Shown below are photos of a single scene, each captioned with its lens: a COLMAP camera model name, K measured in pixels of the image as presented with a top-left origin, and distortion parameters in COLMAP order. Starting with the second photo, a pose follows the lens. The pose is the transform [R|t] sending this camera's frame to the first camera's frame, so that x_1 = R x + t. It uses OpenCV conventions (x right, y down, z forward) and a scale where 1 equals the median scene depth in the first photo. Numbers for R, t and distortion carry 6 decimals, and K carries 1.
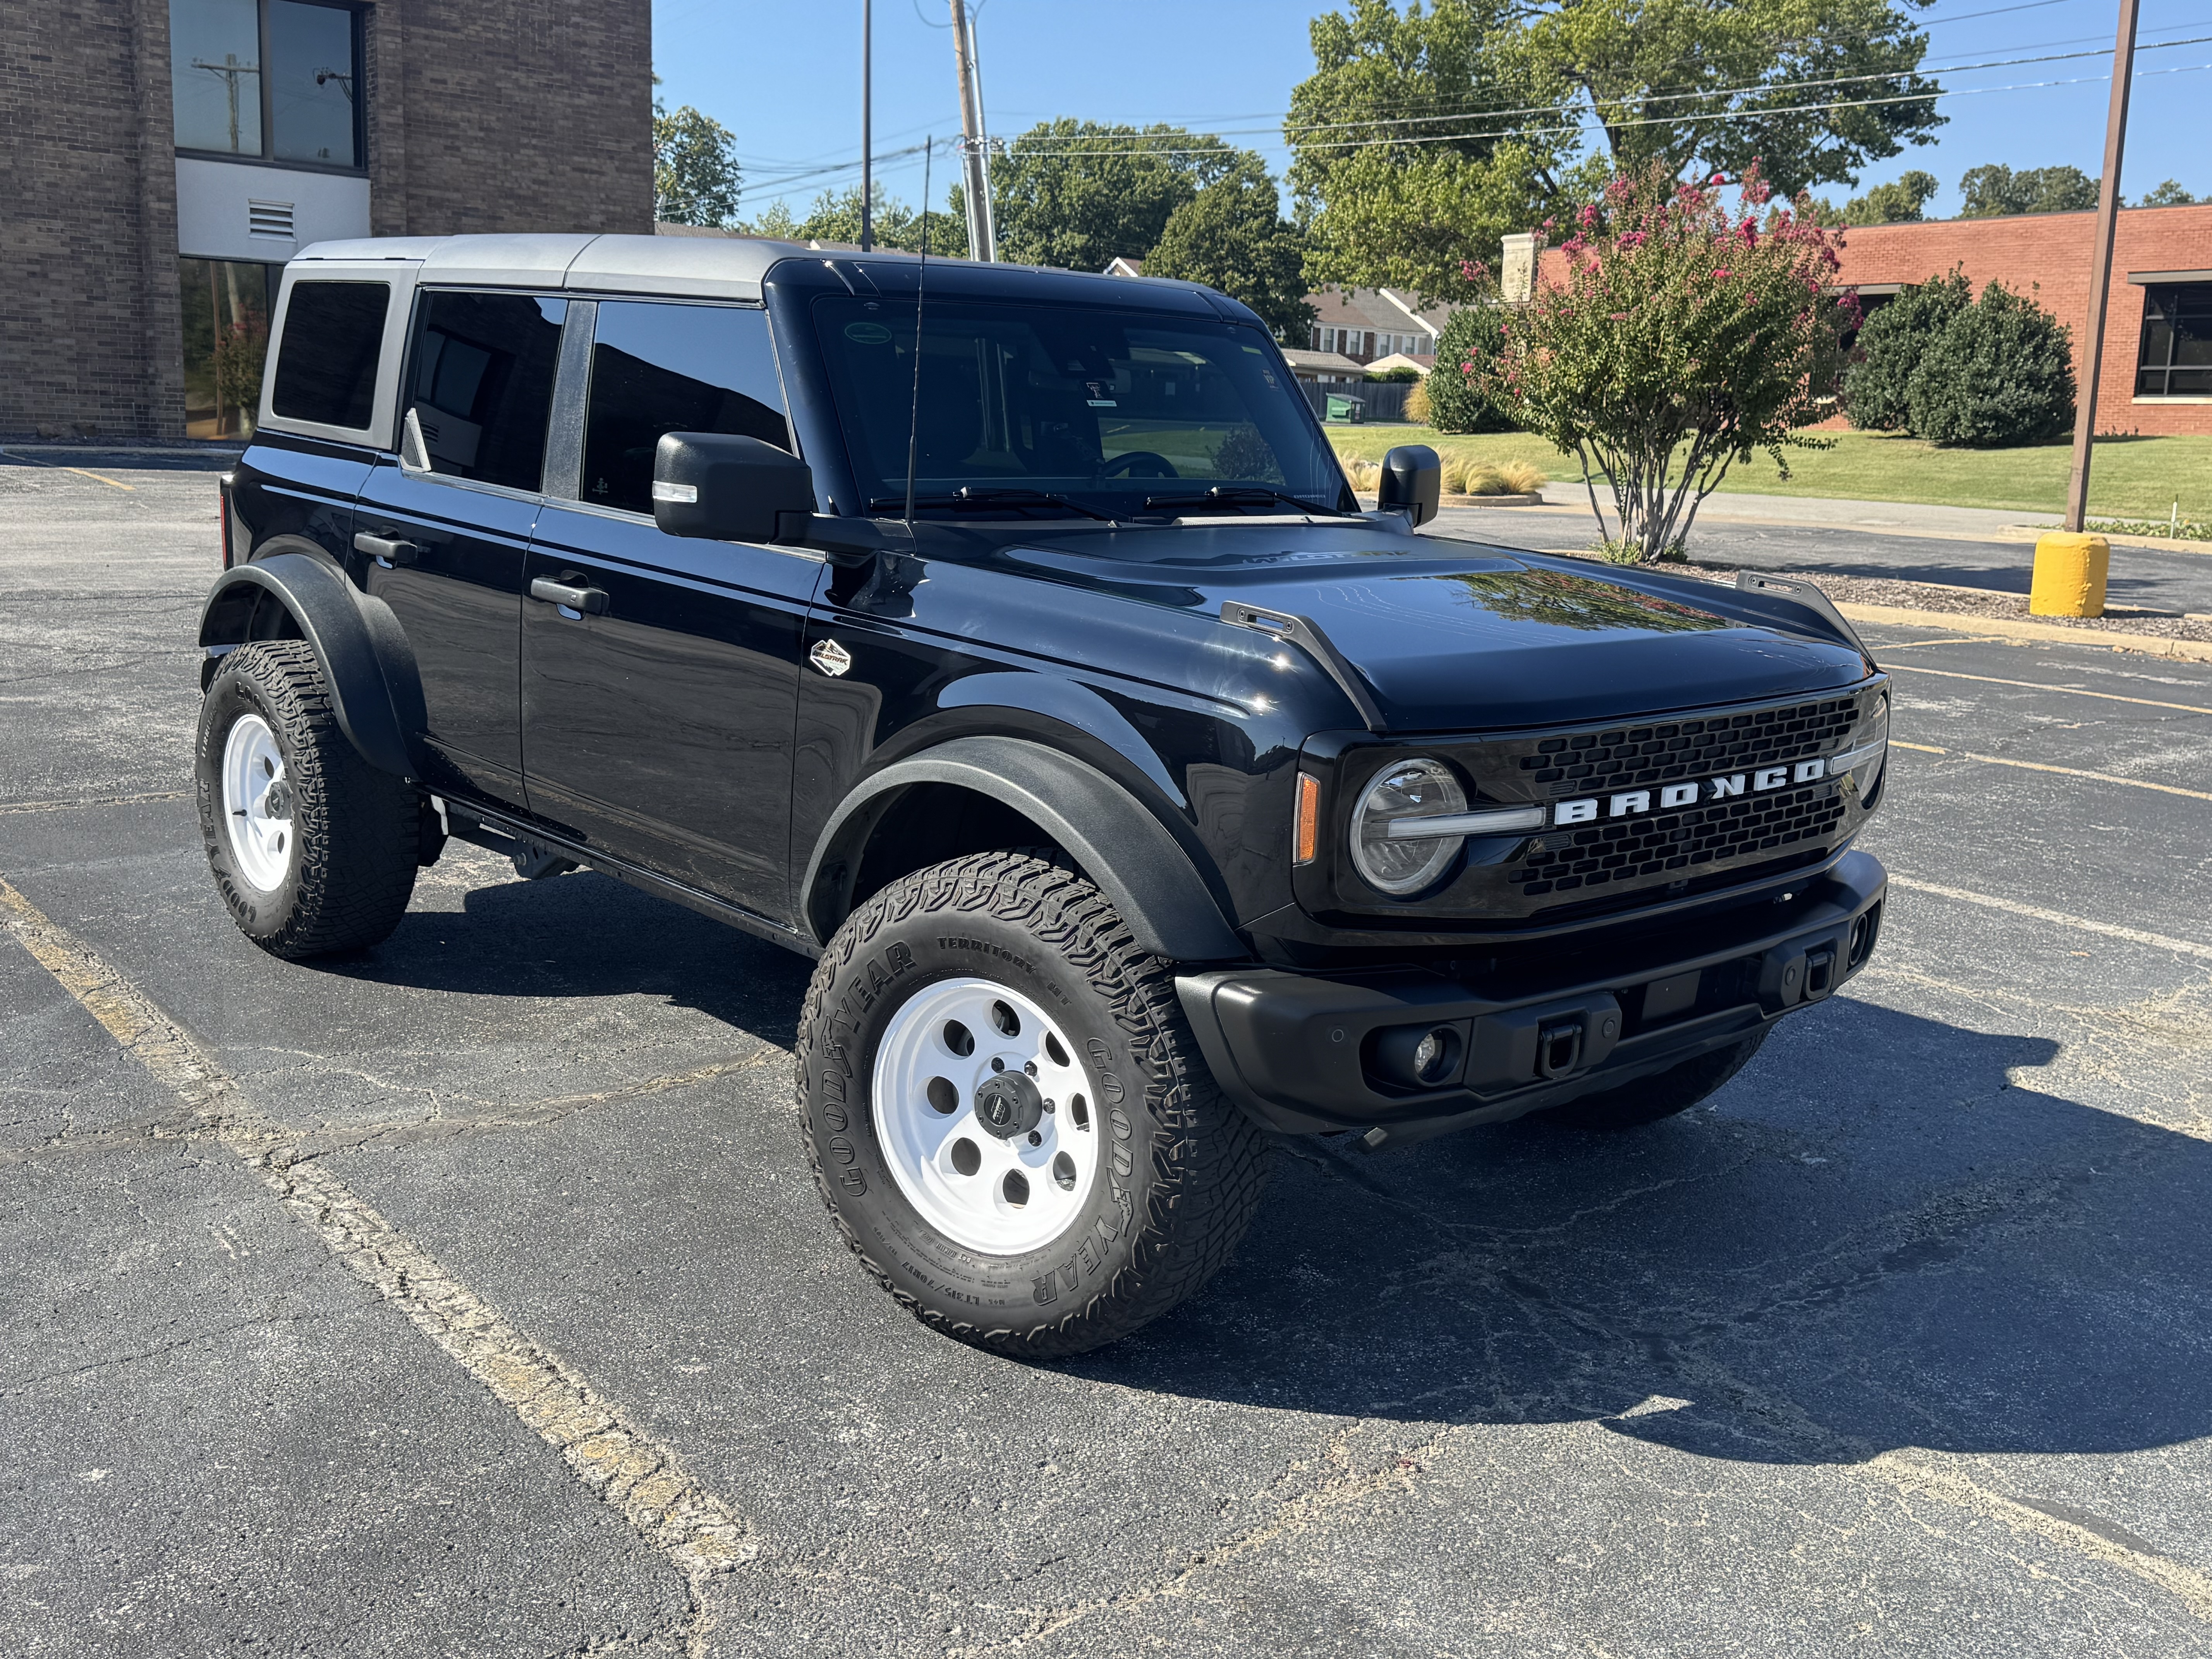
lens RADIAL K [[2105.4, 0, 1106.0], [0, 2105.4, 829.5], [0, 0, 1]] dist [0.040982, -0.072369]
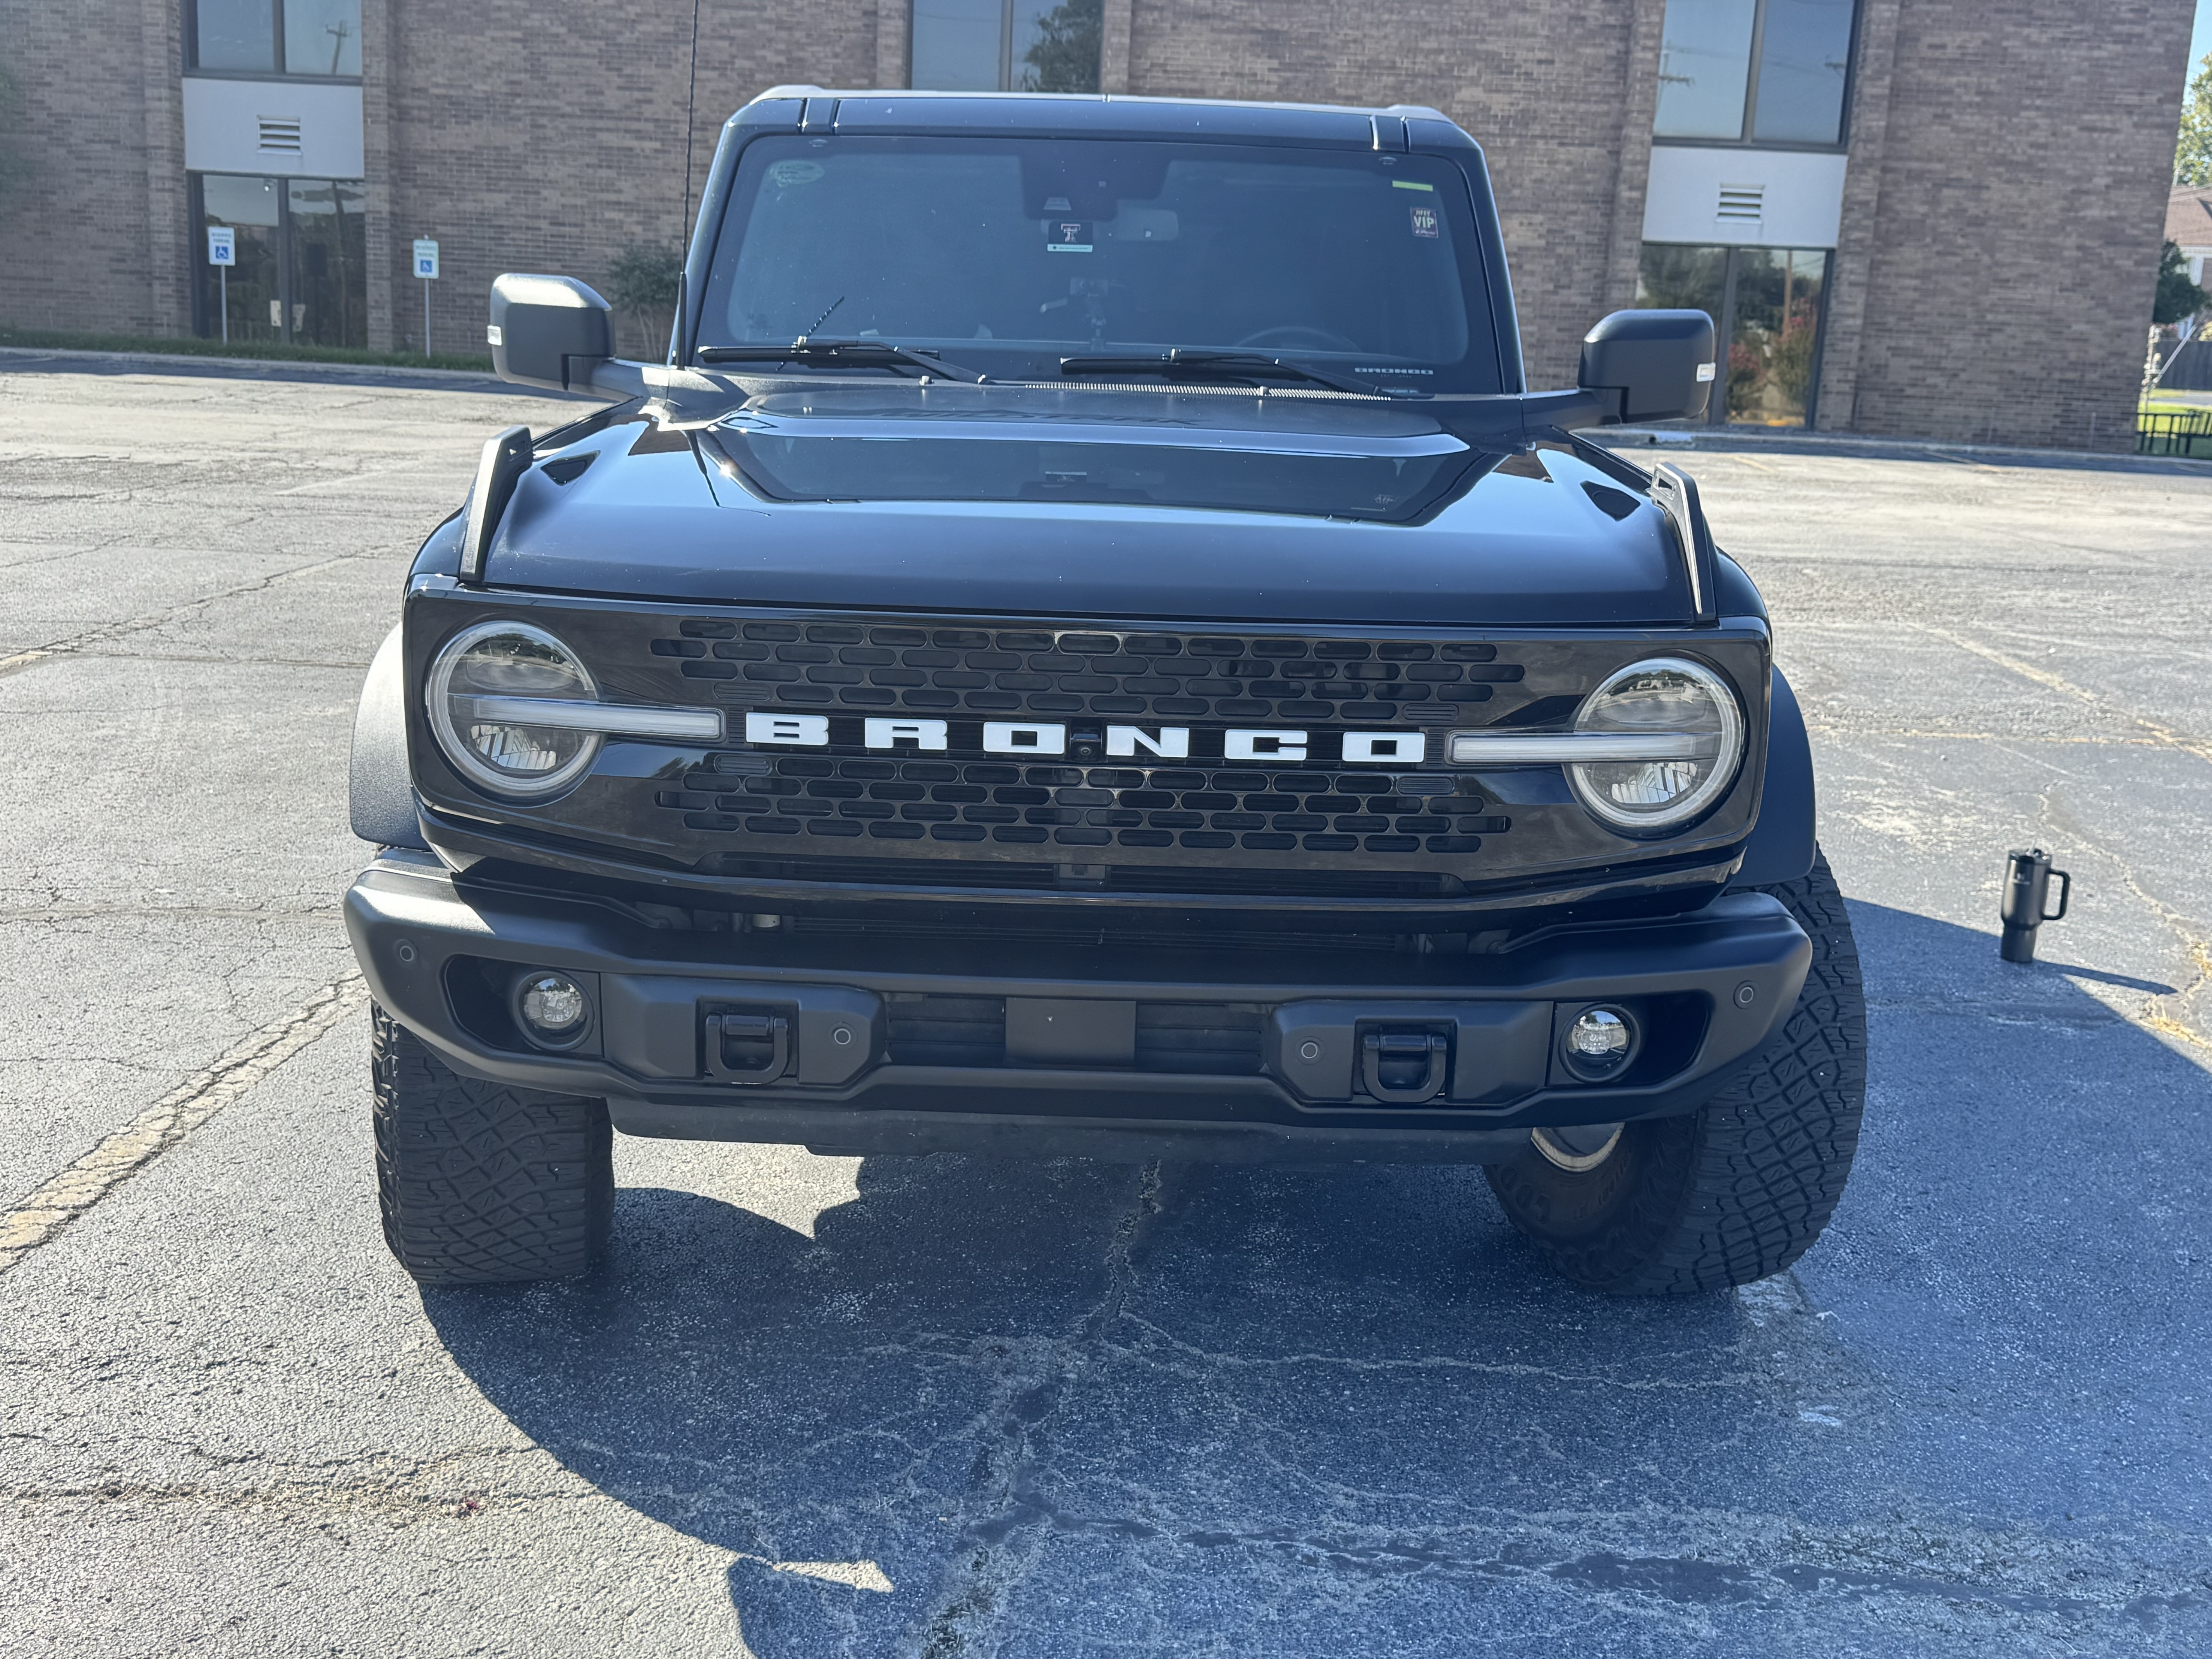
lens RADIAL K [[2136.4, 0, 1103.0], [0, 2136.4, 815.1], [0, 0, 1]] dist [0.050187, -0.090506]
pose [[0.741696, 0.132748, -0.657469, 0.092564], [-0.139559, 0.989309, 0.042312, -0.003004], [0.656057, 0.060373, 0.752293, 0.059238]]
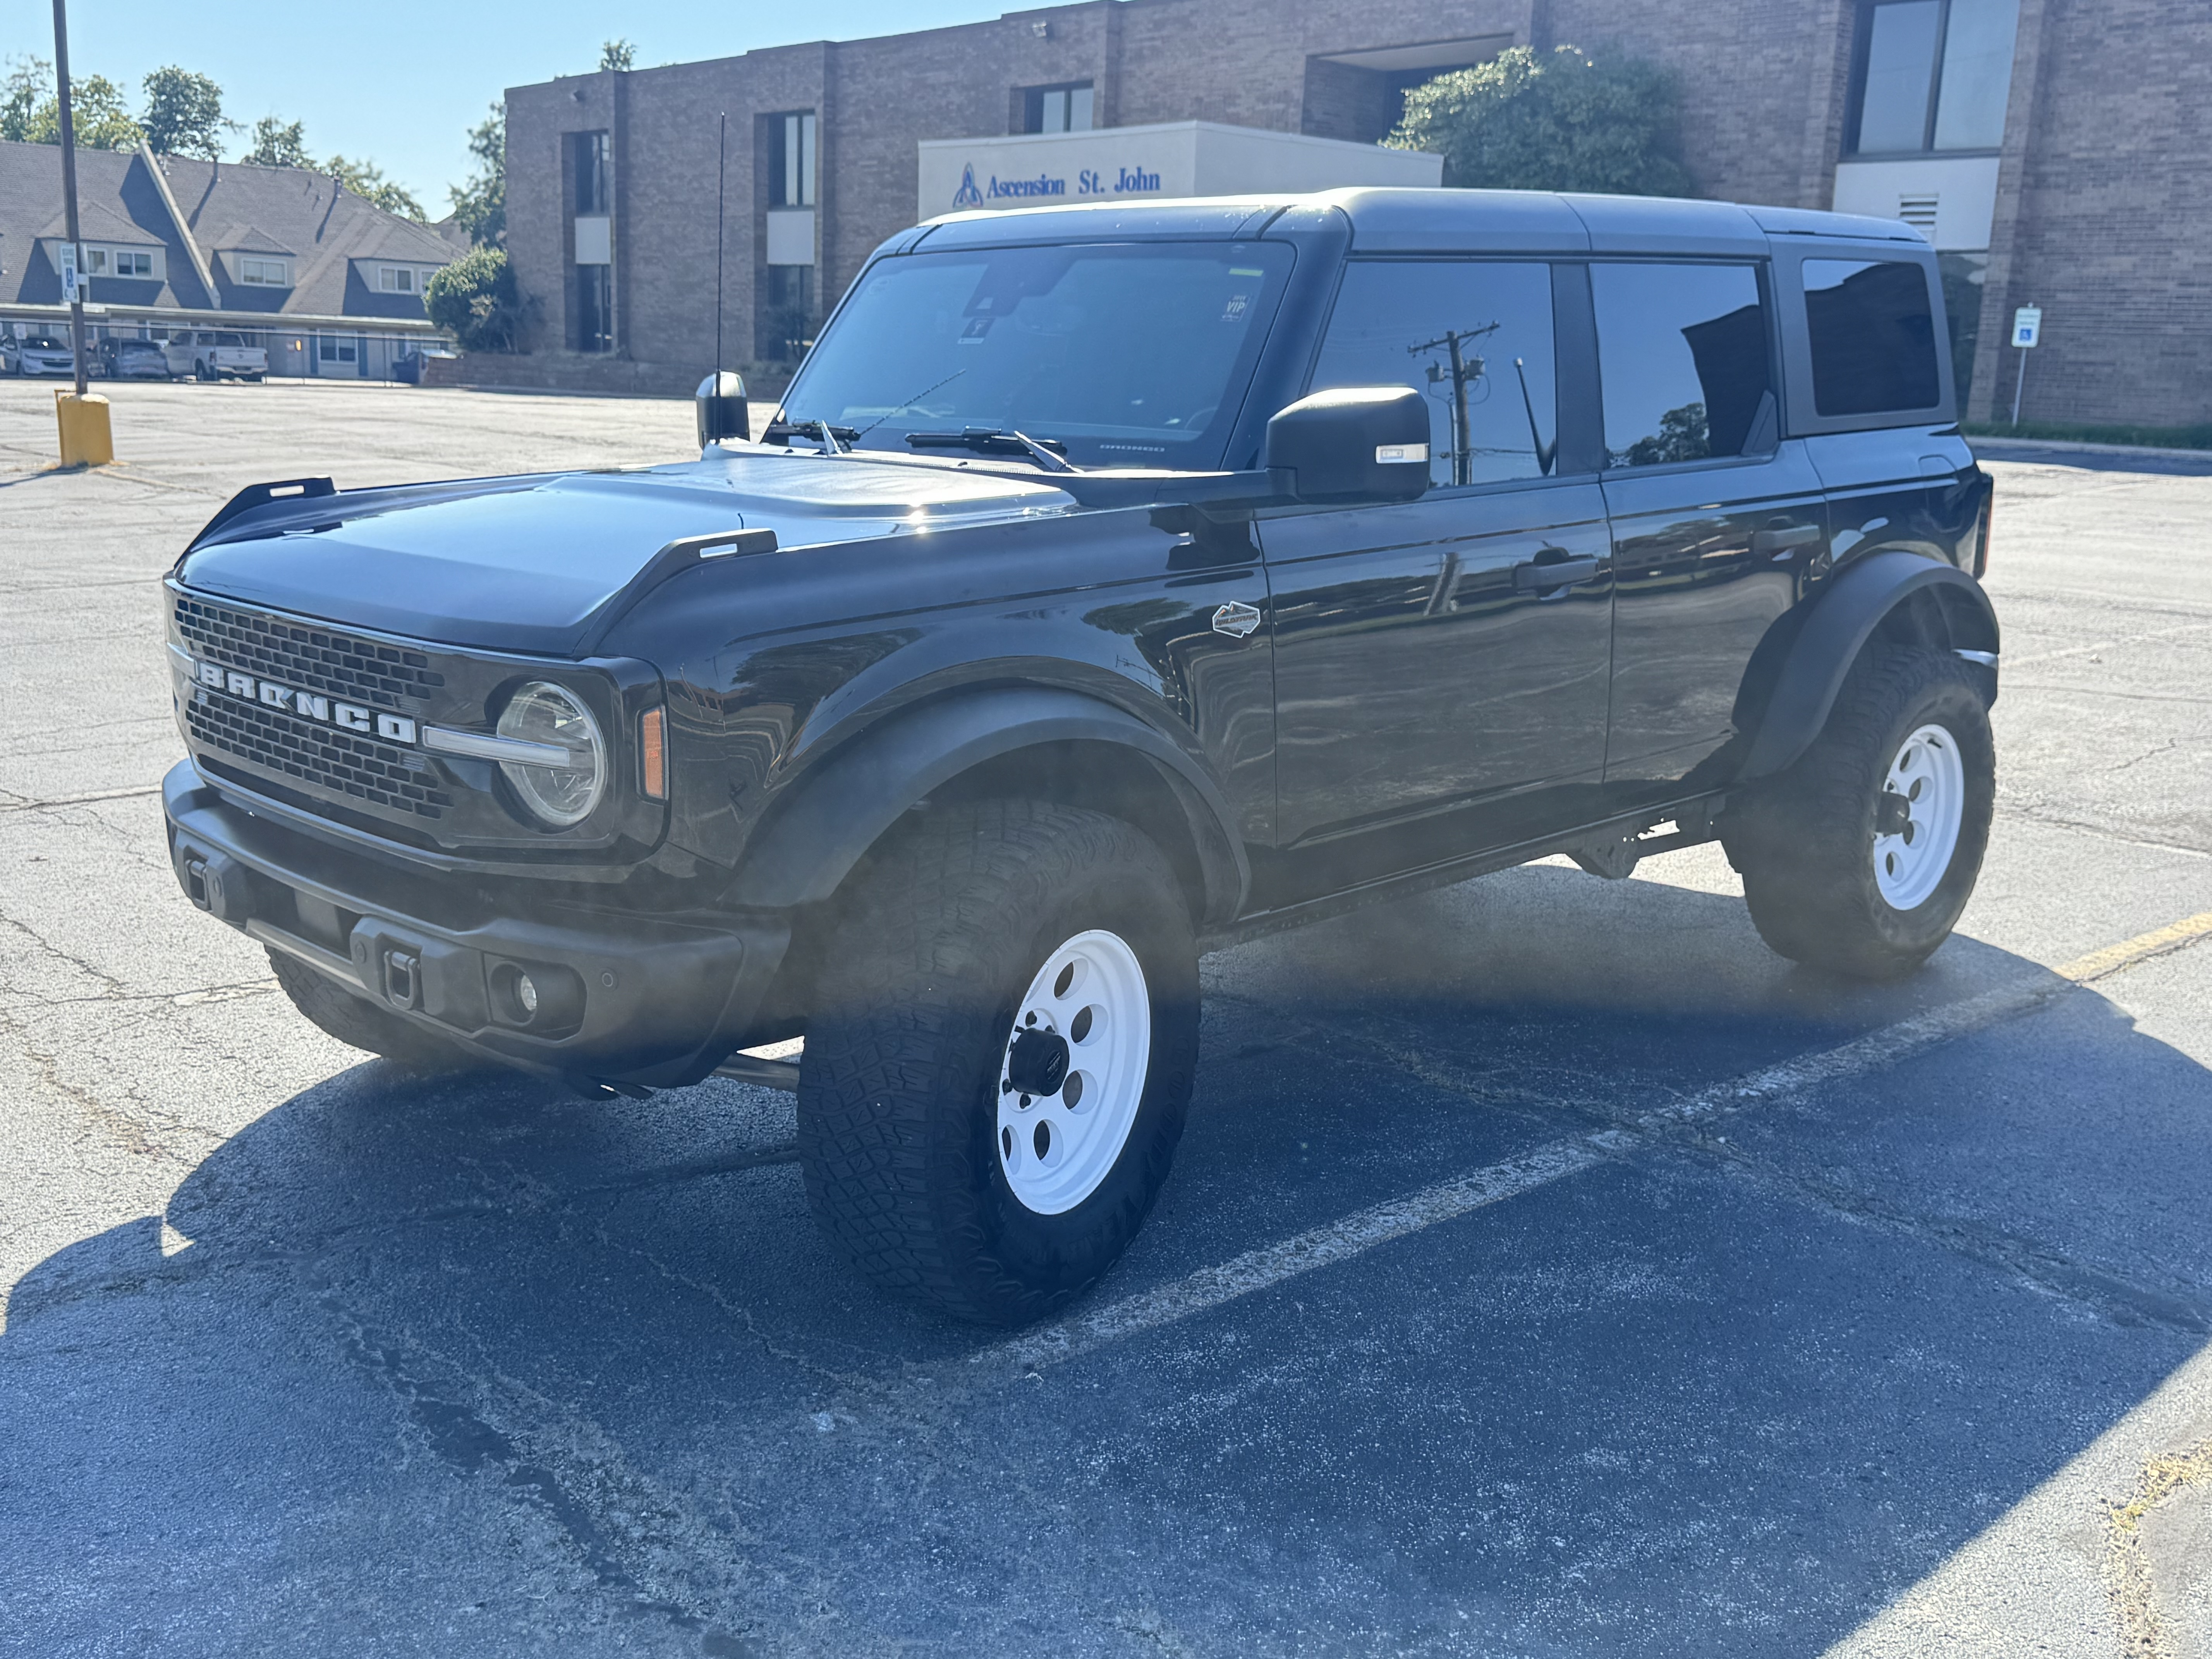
lens RADIAL K [[2136.4, 0, 1103.0], [0, 2136.4, 815.1], [0, 0, 1]] dist [0.050187, -0.090506]
pose [[0.023334, 0.171263, -0.984949, 0.157399], [-0.216618, 0.962678, 0.162258, -0.025766], [0.975978, 0.209571, 0.059561, 0.162257]]
